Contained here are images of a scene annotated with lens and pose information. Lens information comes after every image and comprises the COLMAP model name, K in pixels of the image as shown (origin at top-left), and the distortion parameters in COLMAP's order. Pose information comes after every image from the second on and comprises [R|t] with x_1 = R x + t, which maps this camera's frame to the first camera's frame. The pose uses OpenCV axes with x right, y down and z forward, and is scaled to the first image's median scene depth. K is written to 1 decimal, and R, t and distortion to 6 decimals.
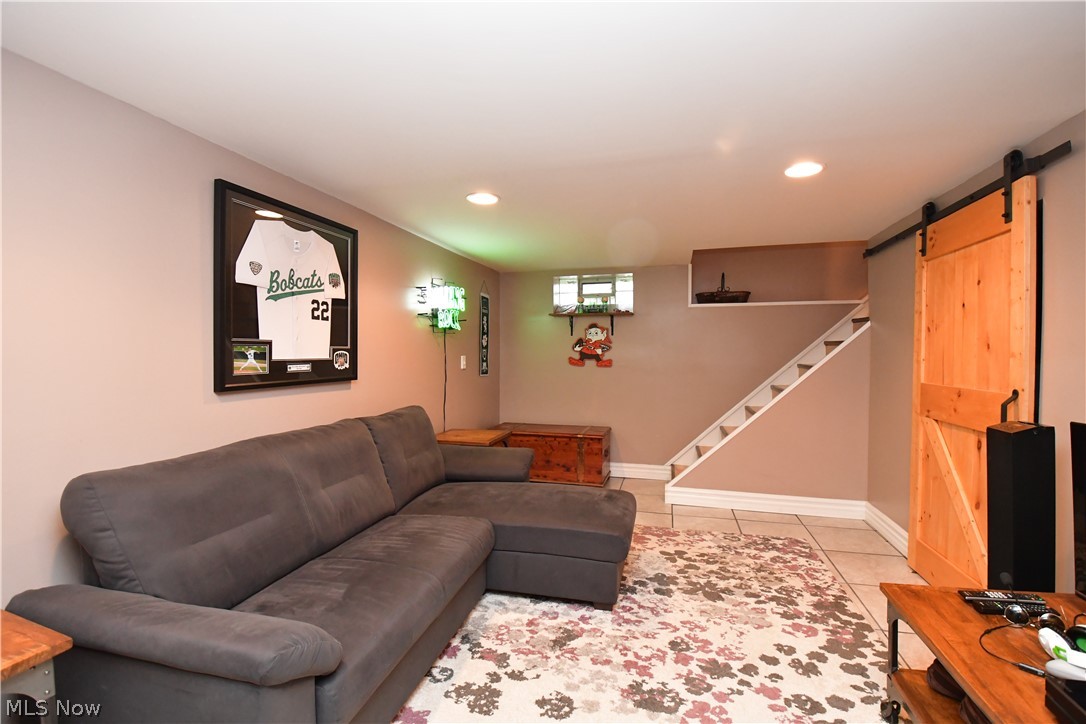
lens RADIAL K [[482.1, 0, 549.3], [0, 482.1, 359.7], [0, 0, 1]] dist [-0.020290, -0.003817]
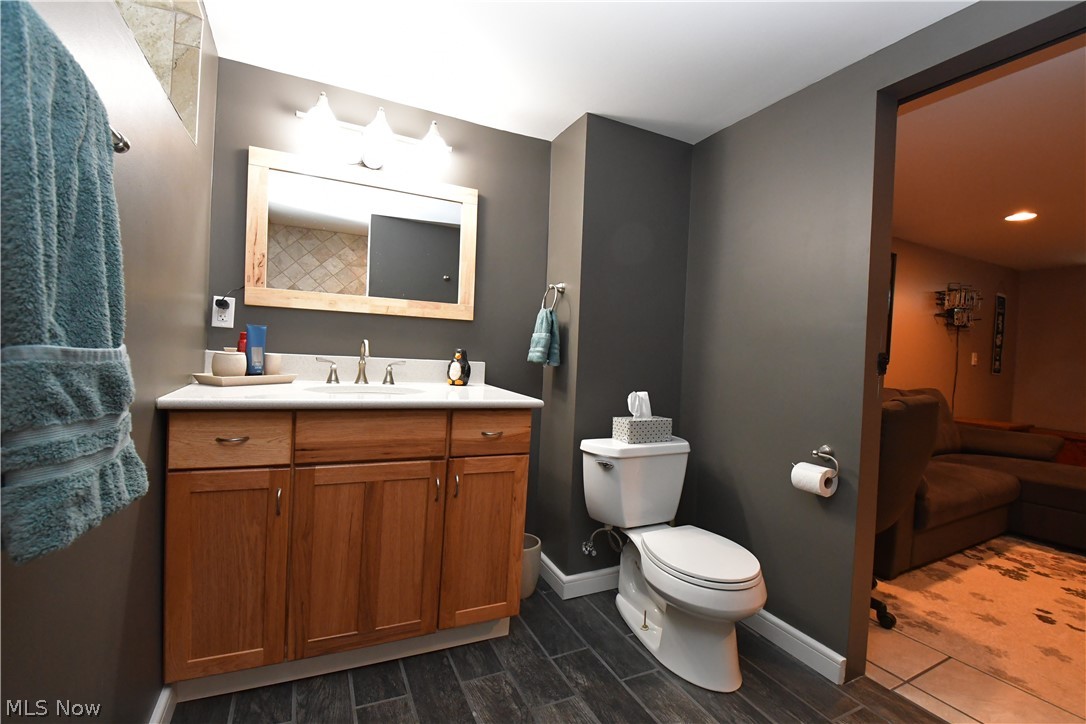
lens RADIAL K [[482.1, 0, 539.6], [0, 482.1, 364.5], [0, 0, 1]] dist [-0.020290, -0.003817]
pose [[0.650376, 0.046069, -0.758214, -0.021386], [-0.050357, 0.998578, 0.017479, 0.105734], [0.757941, 0.026814, 0.651771, -0.917442]]
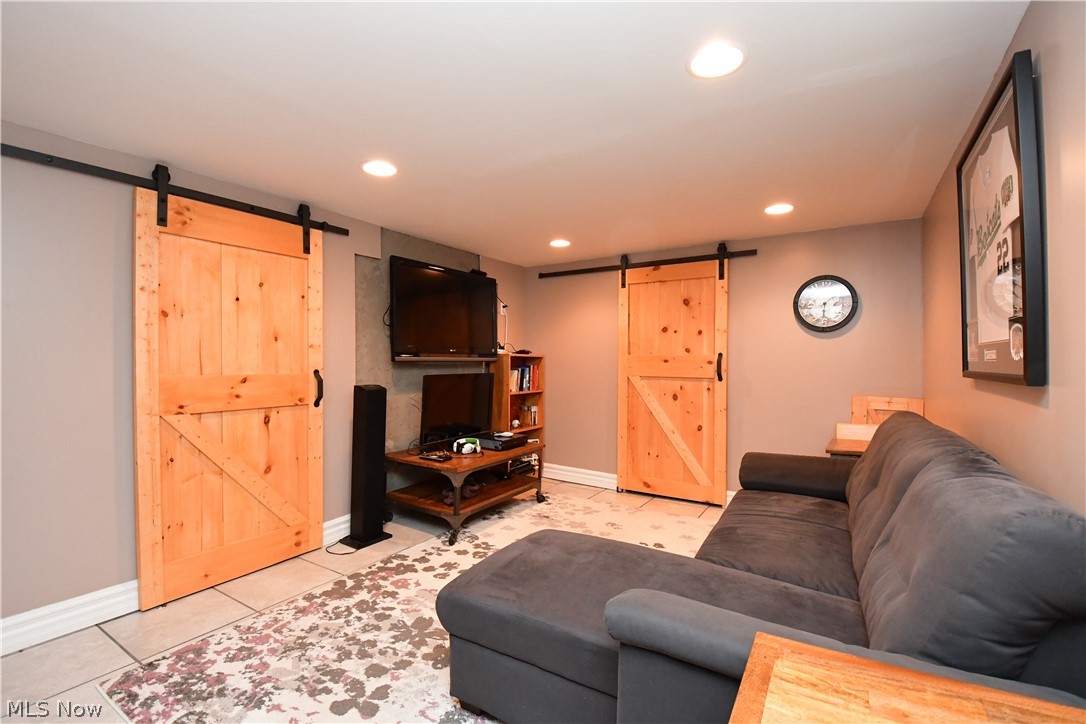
lens RADIAL K [[482.1, 0, 544.2], [0, 482.1, 359.7], [0, 0, 1]] dist [-0.020290, -0.003817]
pose [[-0.955196, 0.001309, 0.295970, -0.110330], [0.004937, 0.999922, 0.011512, 0.013504], [-0.295932, 0.012458, -0.955128, 1.620168]]
